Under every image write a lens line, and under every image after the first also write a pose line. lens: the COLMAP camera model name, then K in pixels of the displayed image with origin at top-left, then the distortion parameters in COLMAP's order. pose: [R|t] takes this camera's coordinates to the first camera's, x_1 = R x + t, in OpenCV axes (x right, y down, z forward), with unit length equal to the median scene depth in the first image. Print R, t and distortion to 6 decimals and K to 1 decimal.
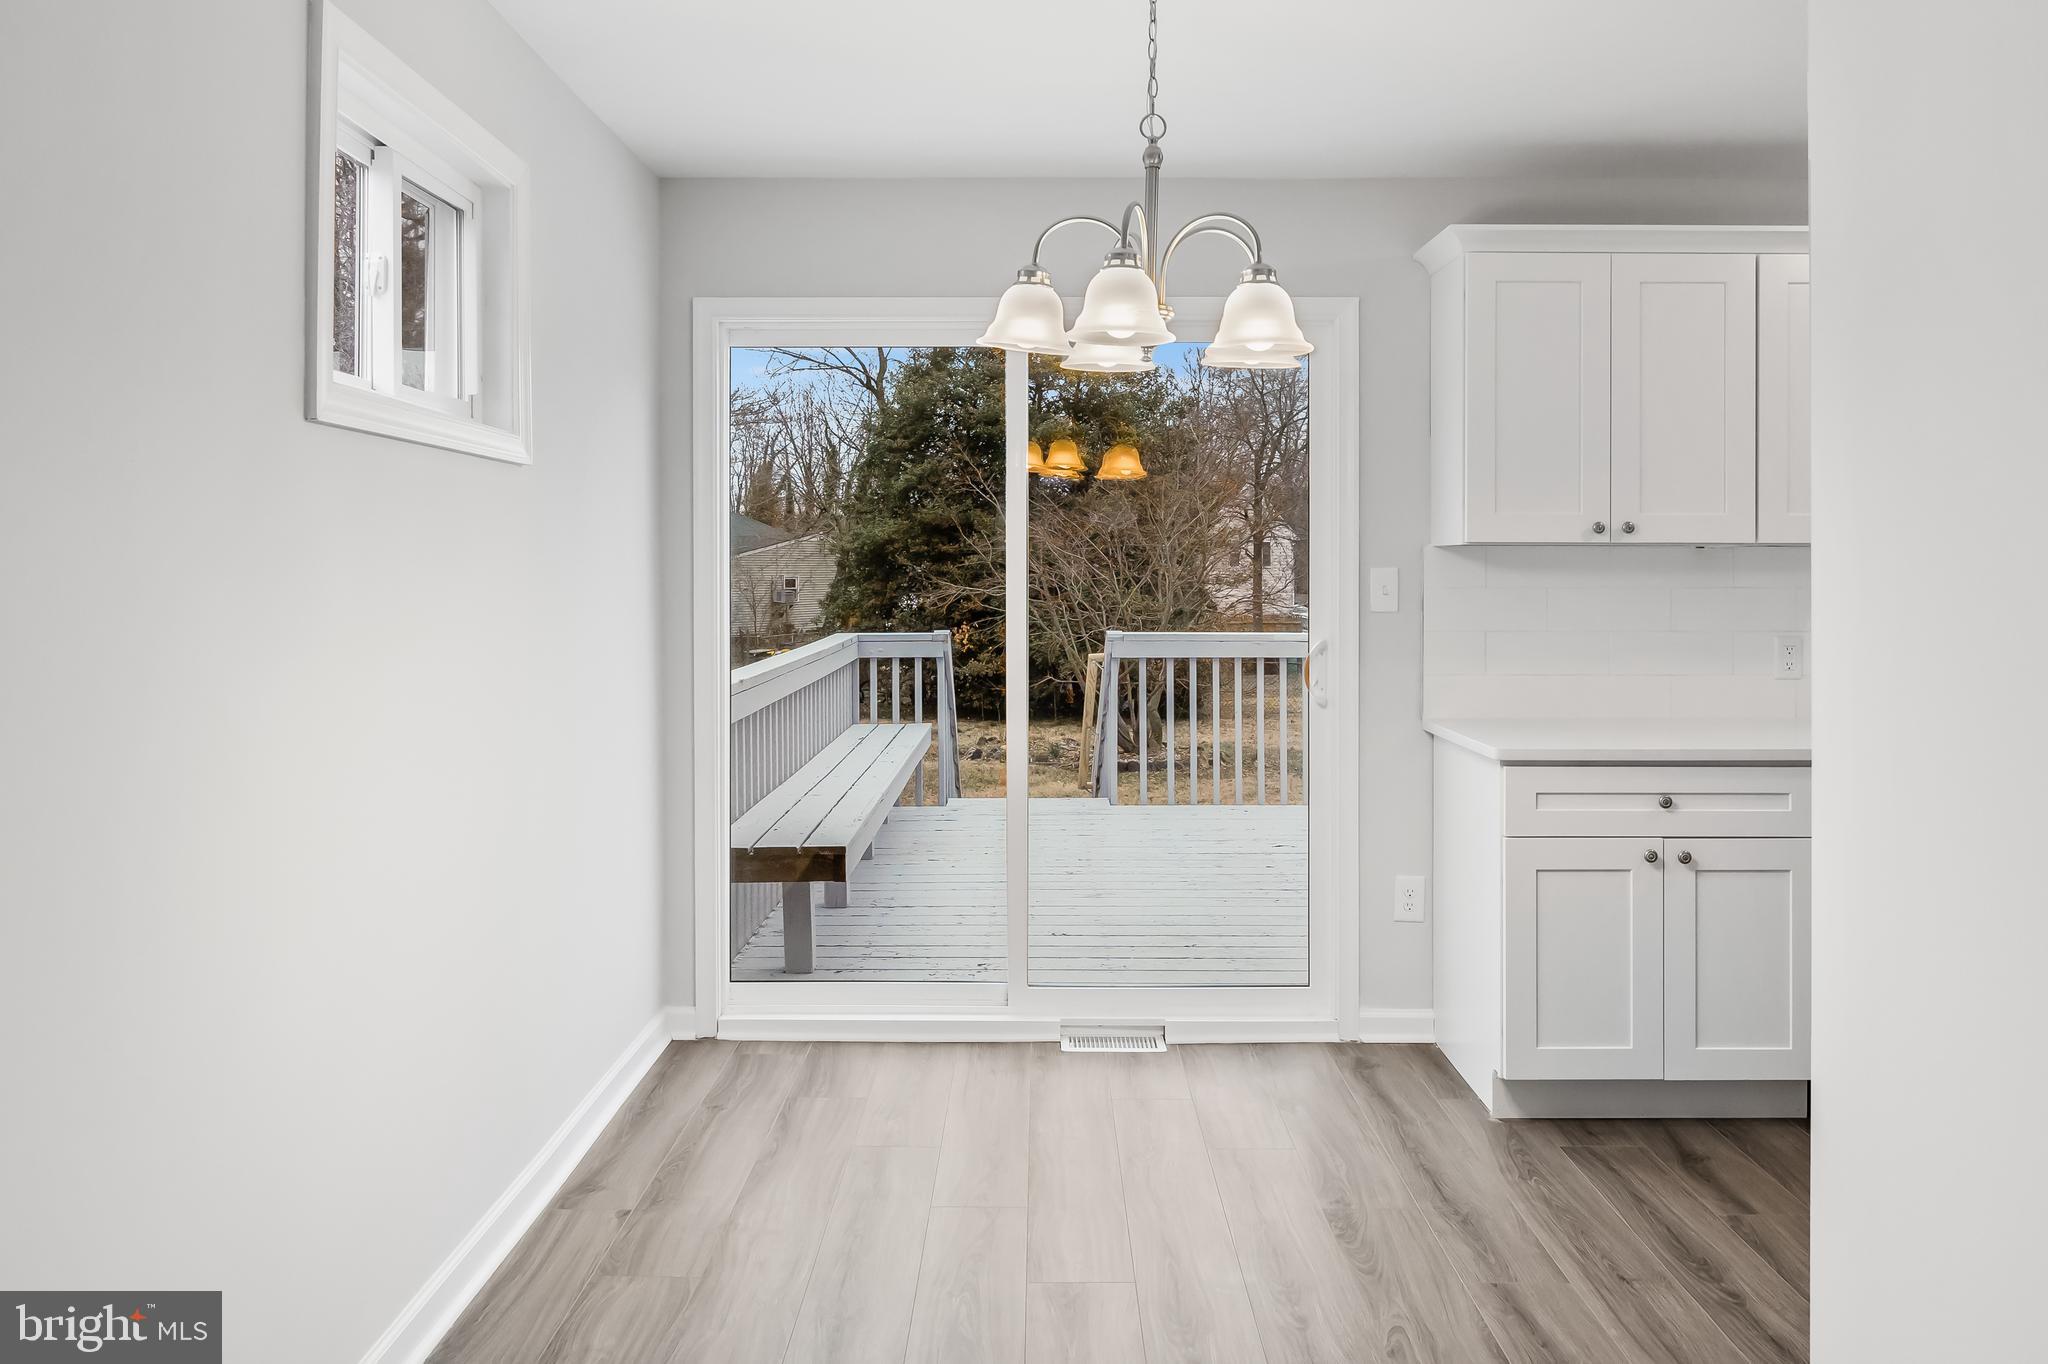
lens RADIAL K [[1404.9, 0, 1027.1], [0, 1404.9, 577.1], [0, 0, 1]] dist [-0.000947, -0.002325]
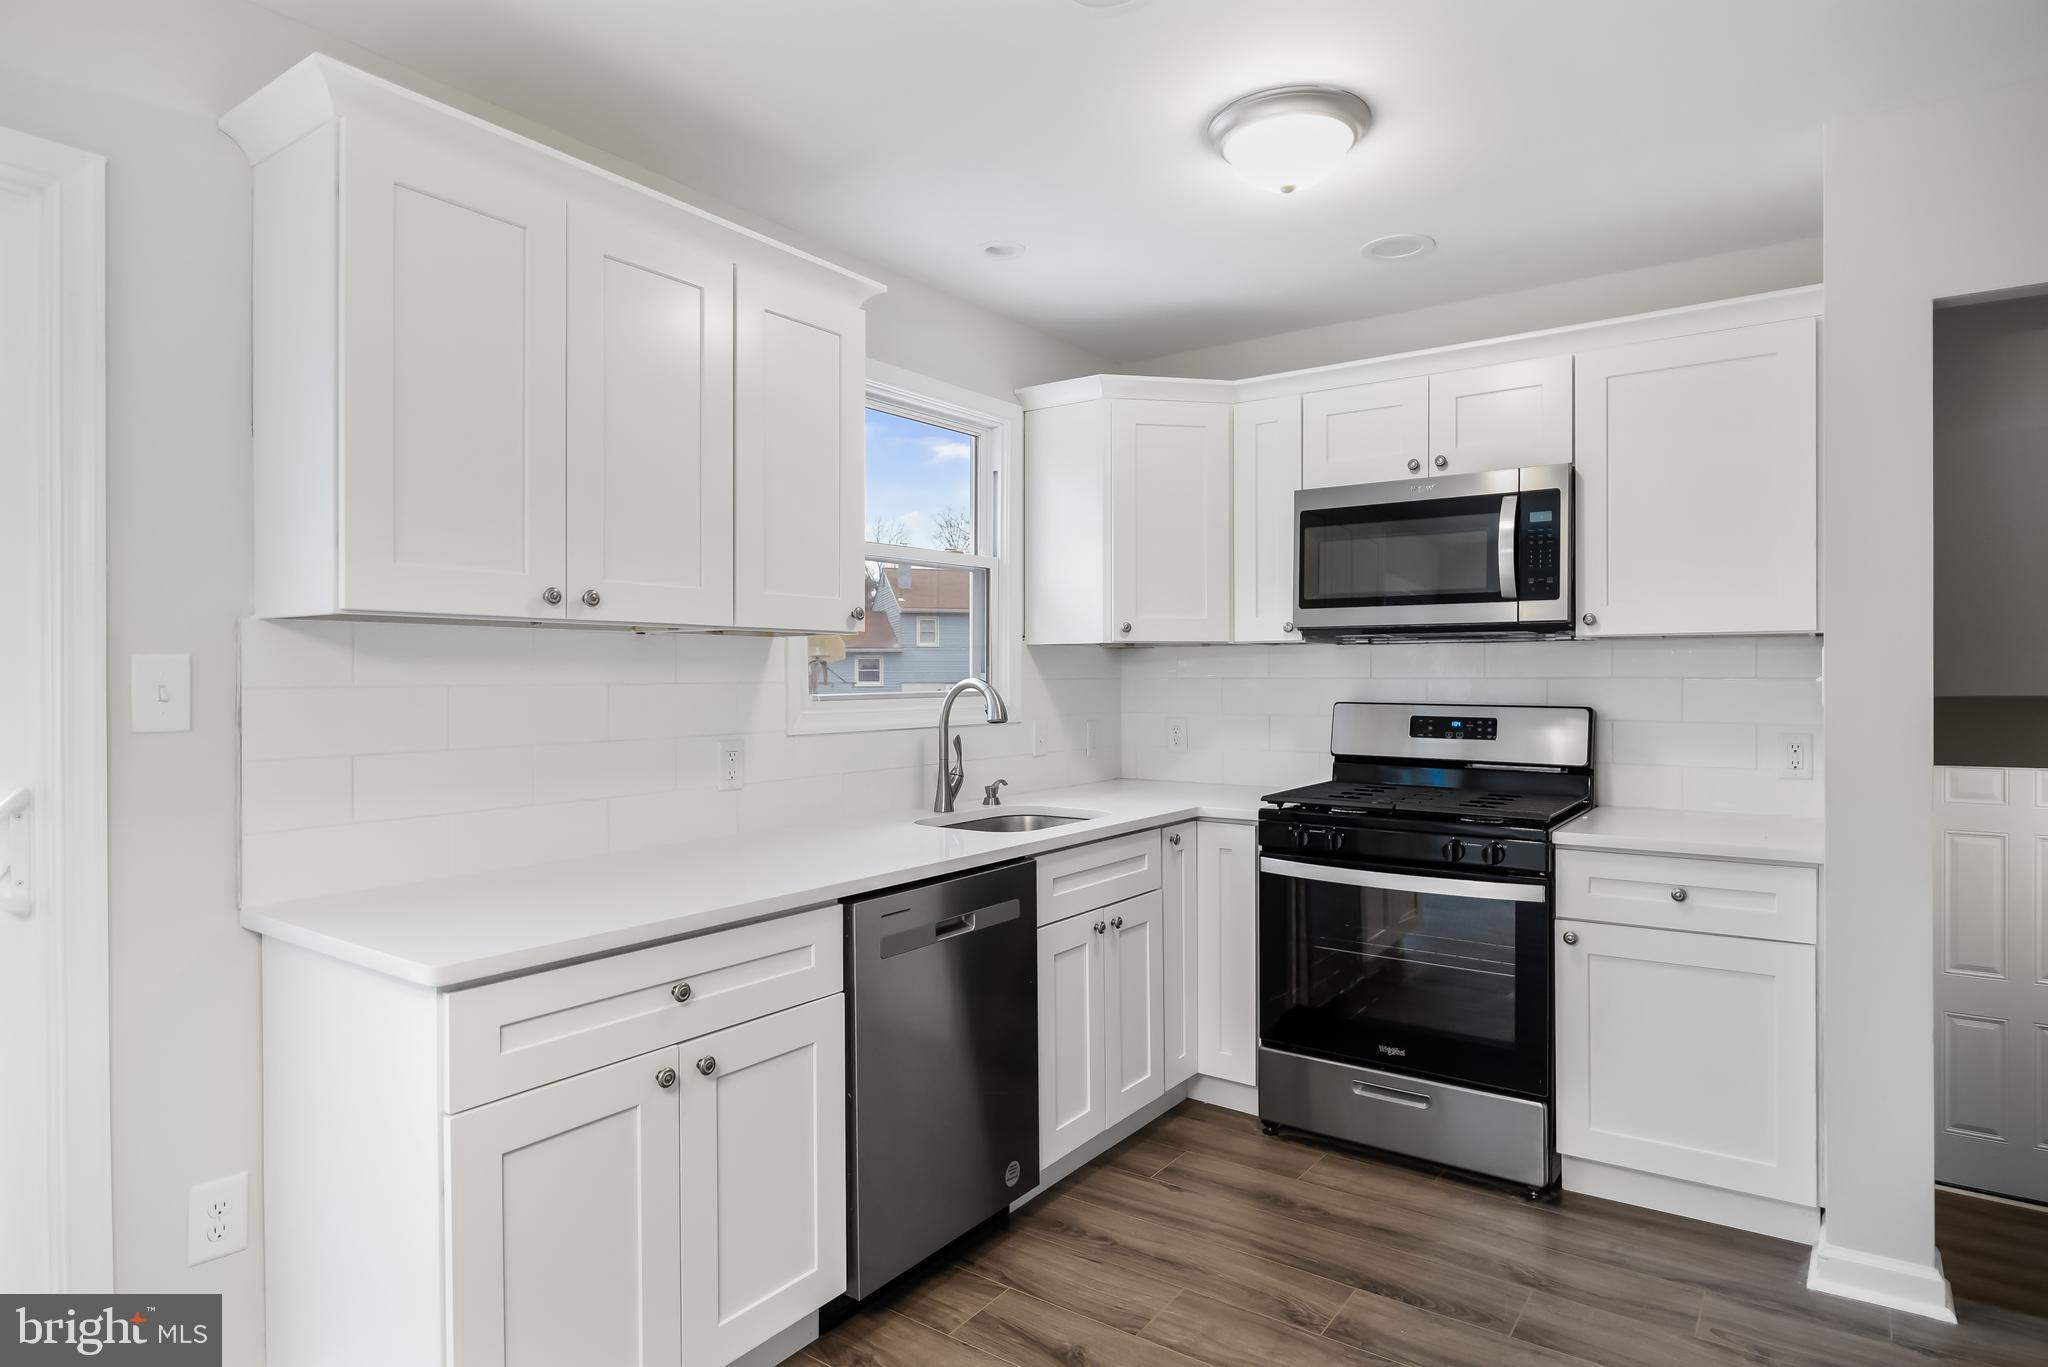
lens RADIAL K [[1140.1, 0, 1040.1], [0, 1140.1, 682.7], [0, 0, 1]] dist [-0.006613, 0.000247]
pose [[0.571318, -0.007447, 0.820695, 0.089807], [0.006768, 0.999968, 0.004363, 0.006035], [-0.820701, 0.003062, 0.571350, 0.495048]]
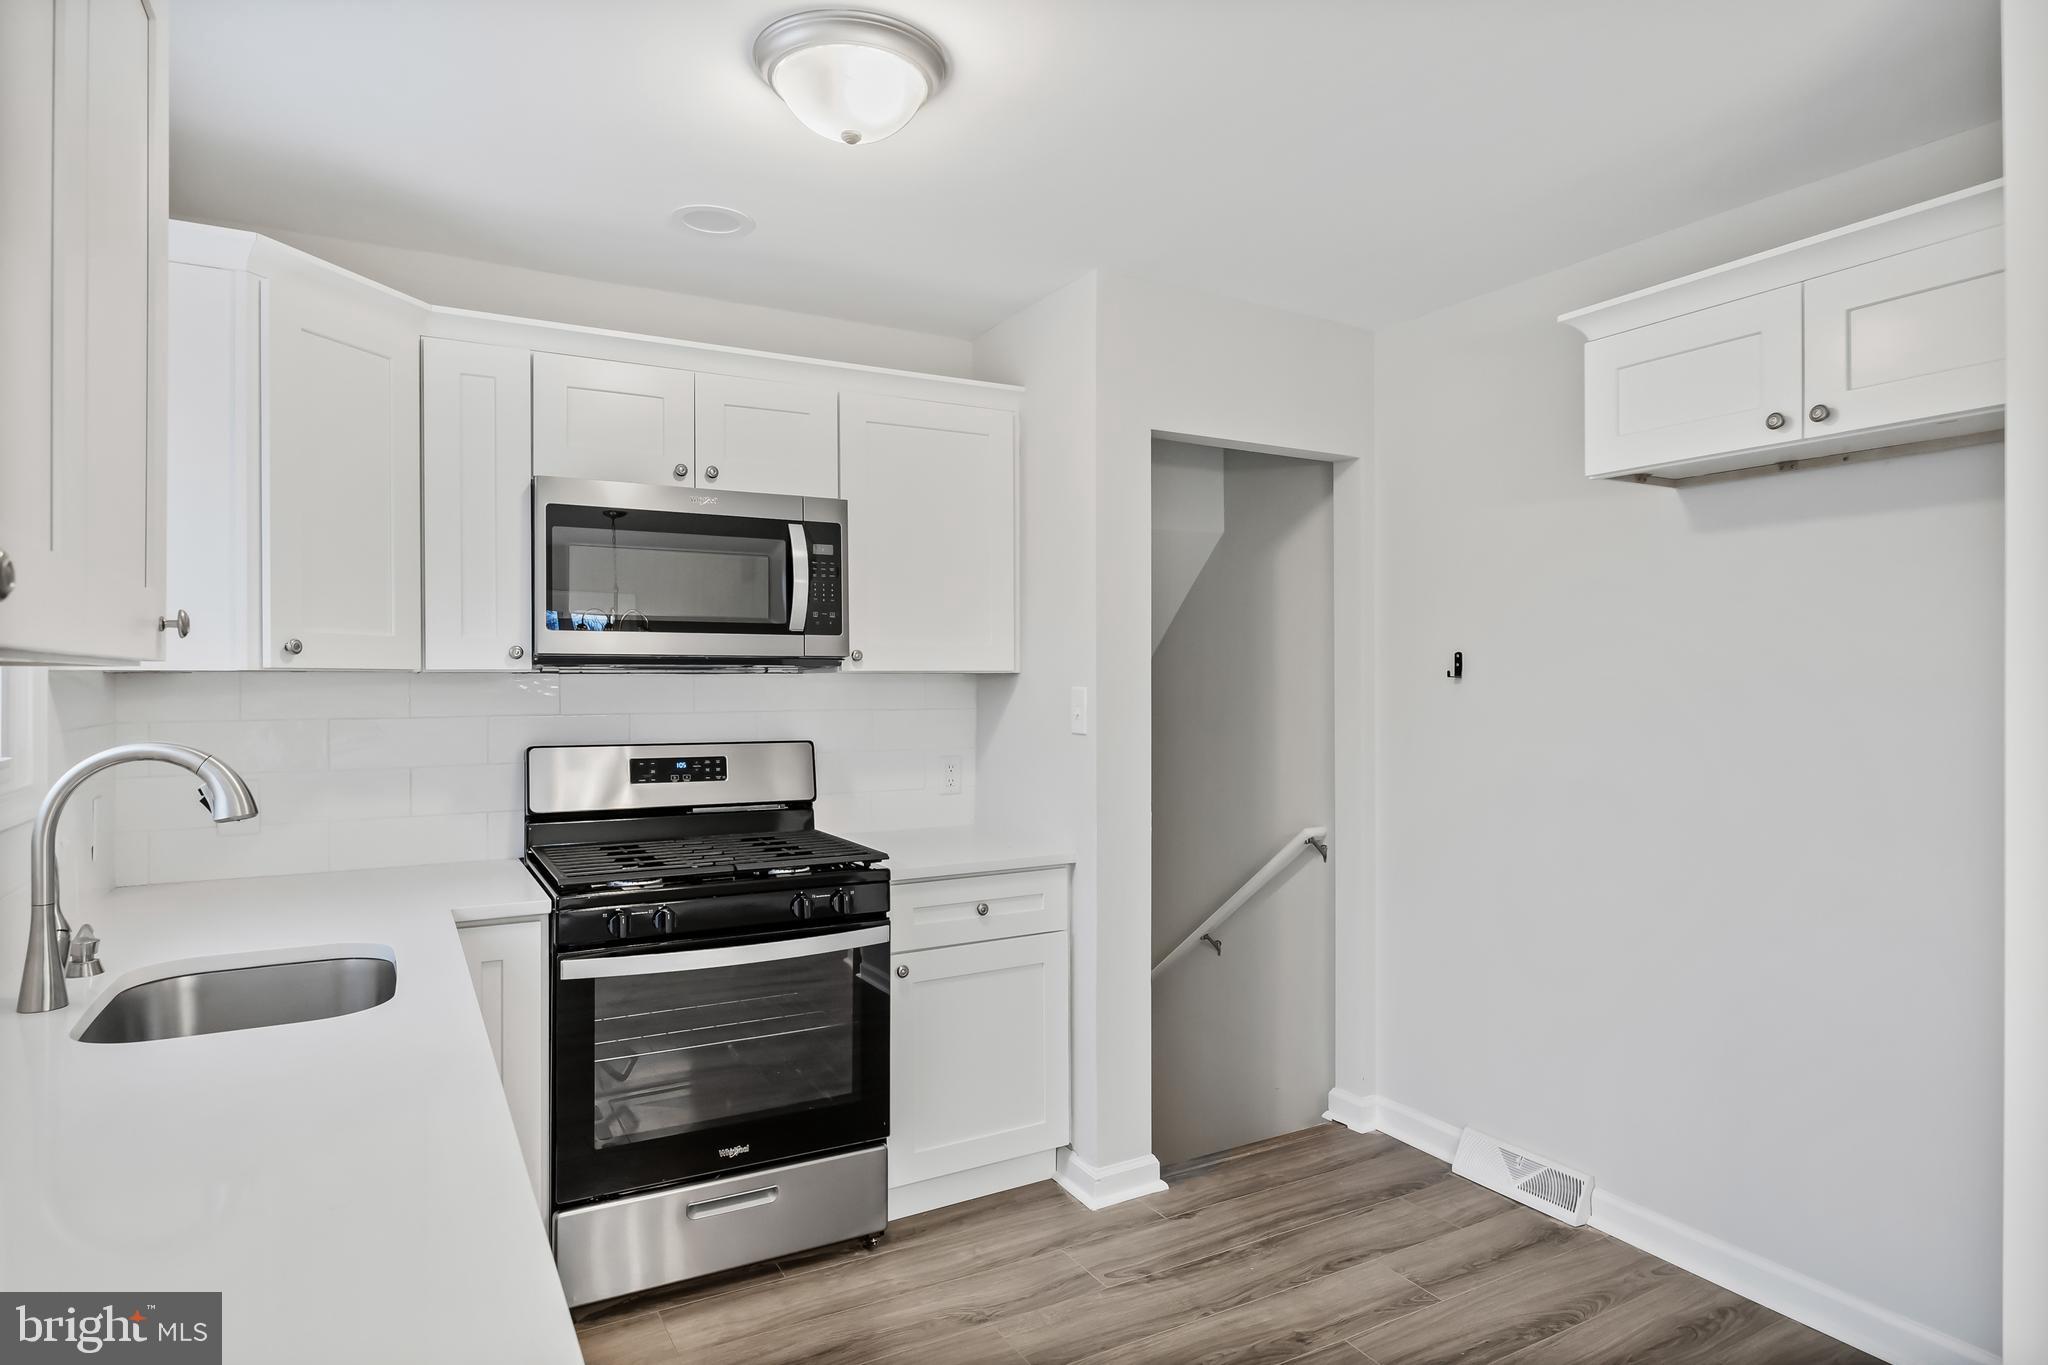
lens RADIAL K [[1140.1, 0, 1031.3], [0, 1140.1, 684.5], [0, 0, 1]] dist [-0.006613, 0.000247]
pose [[-0.495587, -0.002653, 0.868554, 0.203486], [0.006845, 0.999952, 0.006960, -0.017723], [-0.868531, 0.009394, -0.495546, 0.956106]]
